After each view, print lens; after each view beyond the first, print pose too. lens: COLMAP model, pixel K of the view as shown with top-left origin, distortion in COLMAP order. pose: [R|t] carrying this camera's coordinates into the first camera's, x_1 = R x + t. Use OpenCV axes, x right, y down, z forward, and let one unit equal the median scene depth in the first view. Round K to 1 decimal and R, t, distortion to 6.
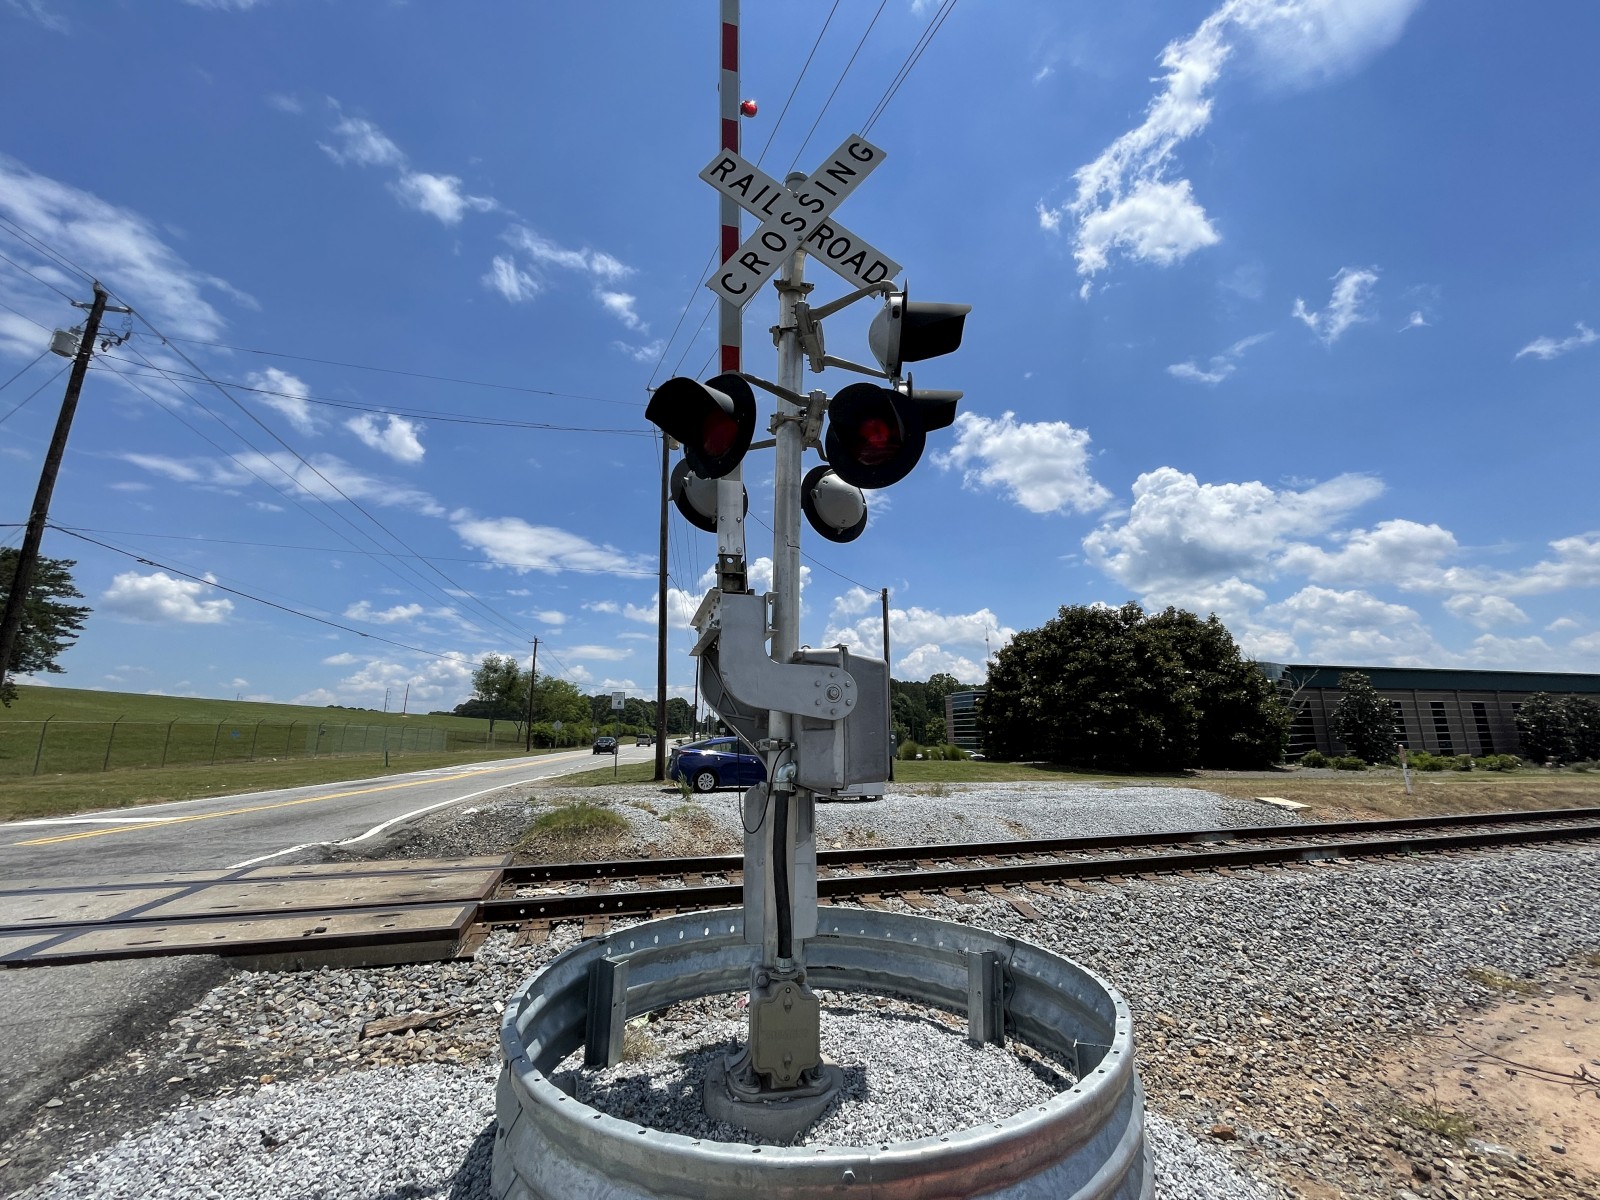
lens RADIAL K [[648.5, 0, 805.7], [0, 648.5, 595.3], [0, 0, 1]] dist [-0.003320, 0.000187]
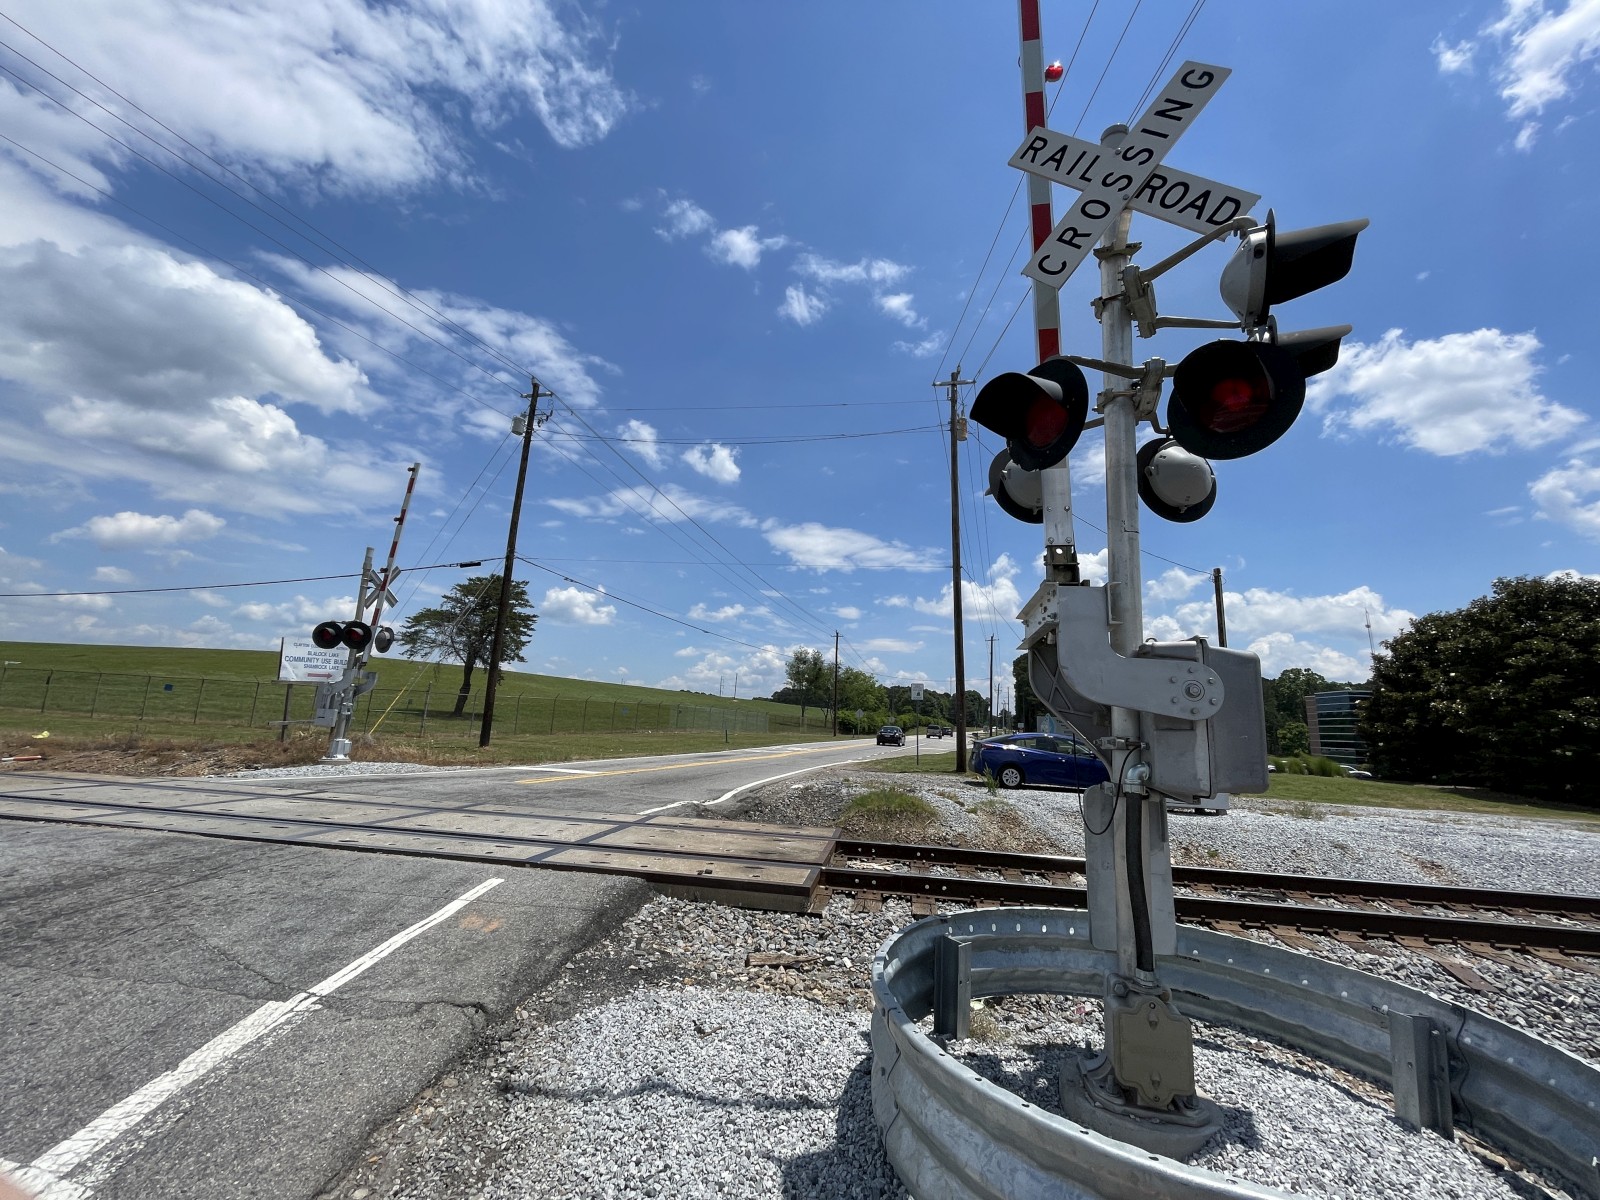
lens RADIAL K [[649.3, 0, 803.1], [0, 649.3, 596.6], [0, 0, 1]] dist [-0.002232, -0.000098]
pose [[0.903157, -0.037340, -0.427683, -0.042970], [0.043347, 0.999051, 0.004313, -0.005905], [0.427116, -0.022434, 0.903918, -0.036944]]
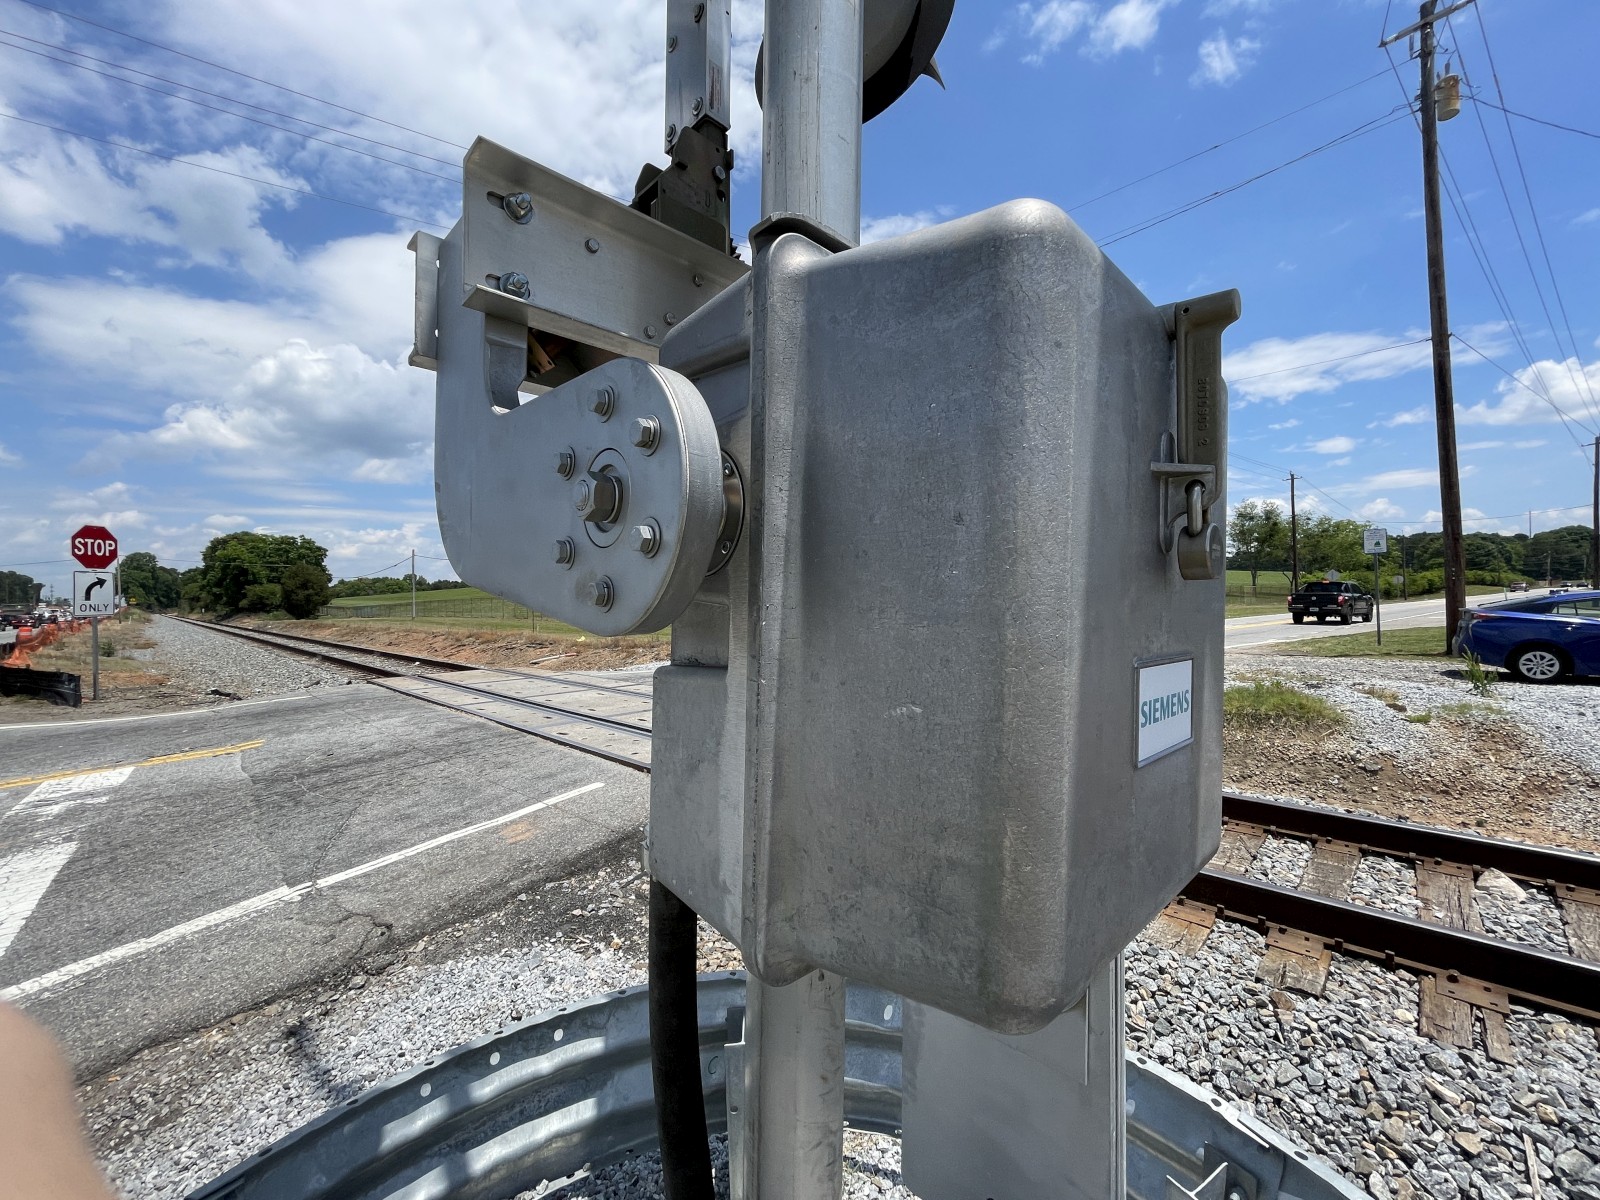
lens RADIAL K [[645.0, 0, 802.2], [0, 645.0, 592.1], [0, 0, 1]] dist [-0.002238, -0.000143]
pose [[0.475723, -0.016371, -0.879443, 0.195494], [0.205646, 0.974187, 0.093106, 0.135522], [0.855218, -0.225146, 0.466810, 0.756745]]
